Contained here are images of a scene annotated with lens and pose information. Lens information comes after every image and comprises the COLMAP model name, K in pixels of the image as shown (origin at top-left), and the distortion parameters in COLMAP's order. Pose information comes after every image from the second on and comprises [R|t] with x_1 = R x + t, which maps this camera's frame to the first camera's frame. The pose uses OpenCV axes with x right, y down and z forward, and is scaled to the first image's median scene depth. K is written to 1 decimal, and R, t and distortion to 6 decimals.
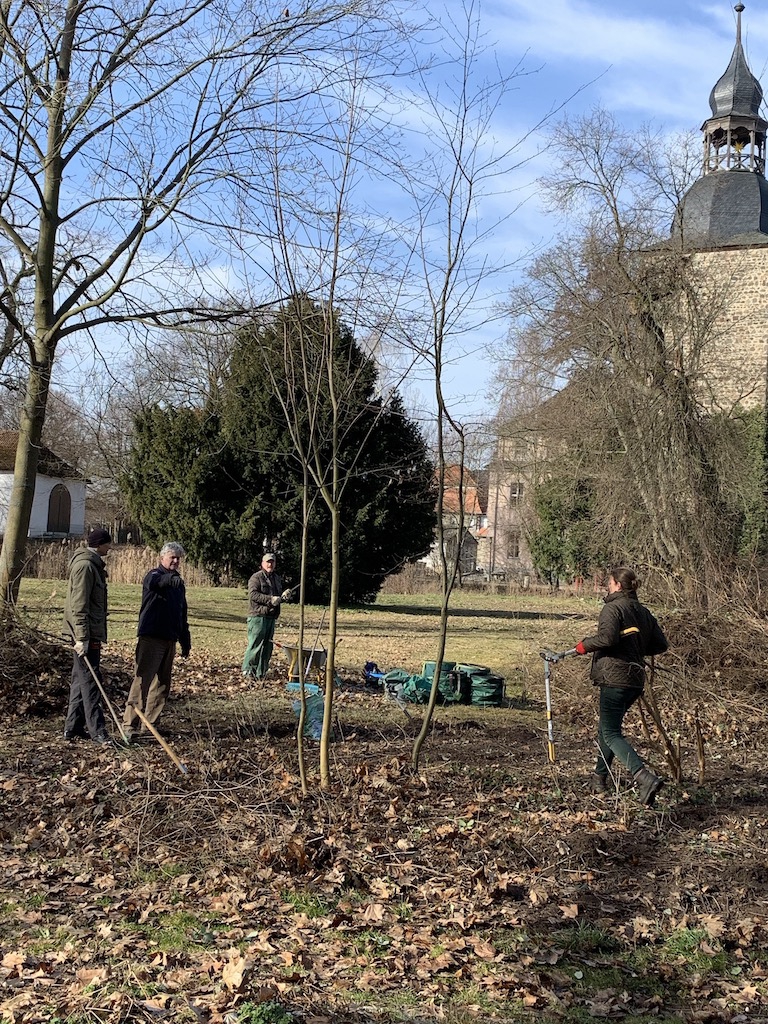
lens RADIAL K [[1411.5, 0, 384.0], [0, 1411.5, 512.0], [0, 0, 1]] dist [0.066948, -0.089187]
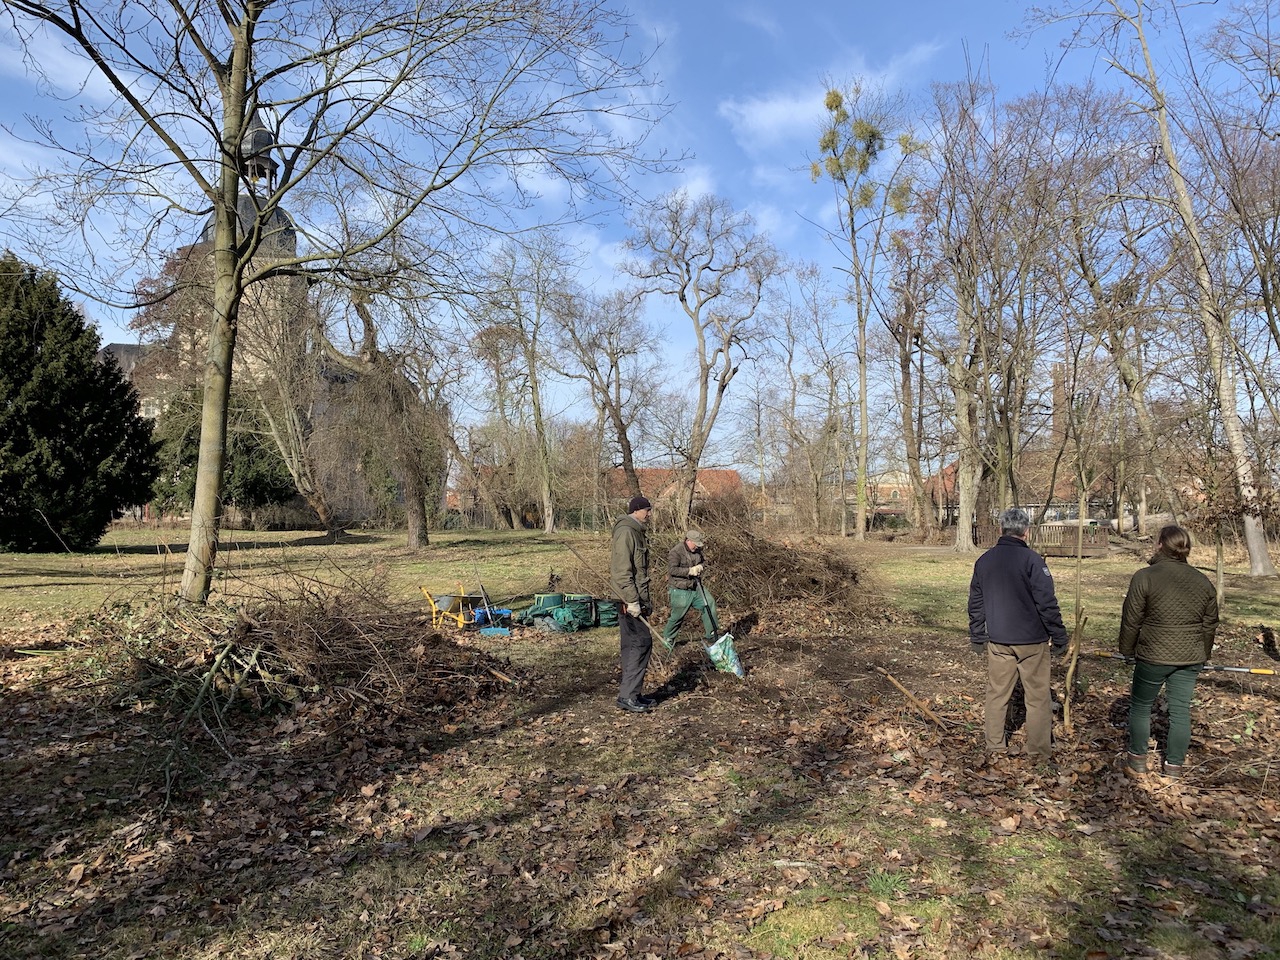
lens RADIAL K [[982.0, 0, 640.0], [0, 982.0, 480.0], [0, 0, 1]] dist [0.103865, -0.084686]
pose [[0.784196, -0.030935, 0.619741, -0.173502], [0.015429, 0.999420, 0.030364, -0.004352], [-0.620321, -0.014249, 0.784219, 0.139866]]
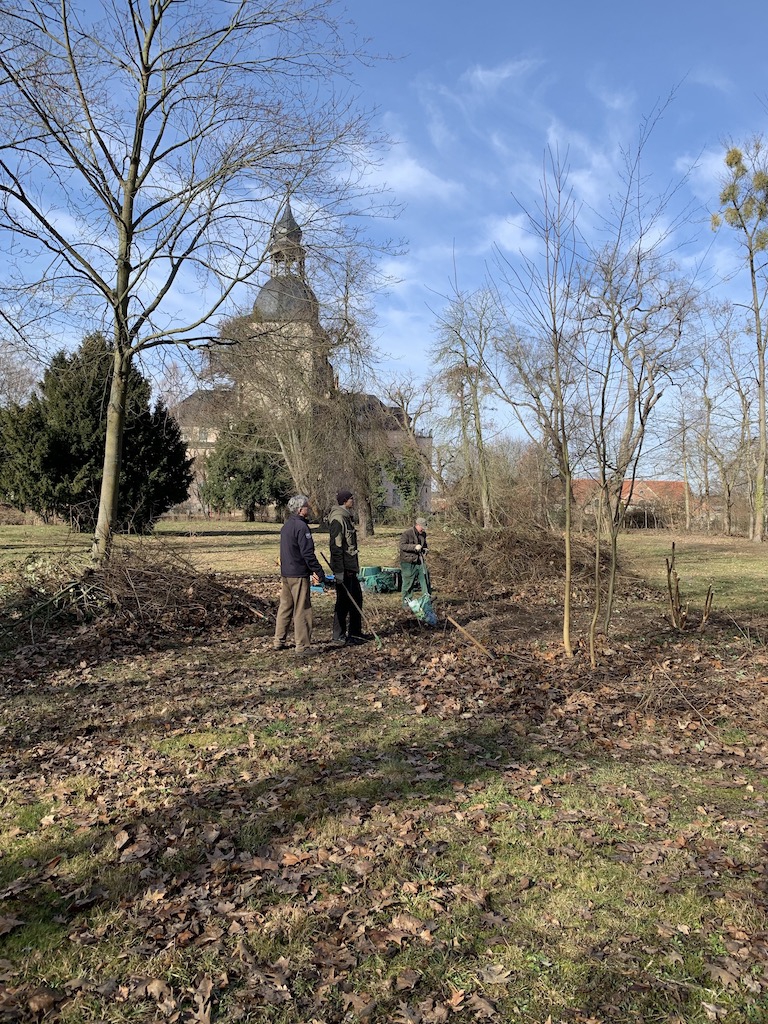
lens RADIAL K [[785.6, 0, 387.8], [0, 785.6, 525.9], [0, 0, 1]] dist [0.103865, -0.084686]
pose [[0.916742, -0.044635, 0.396978, -0.131467], [0.016538, 0.997127, 0.073922, -0.003392], [-0.399137, -0.061202, 0.914847, 0.070538]]
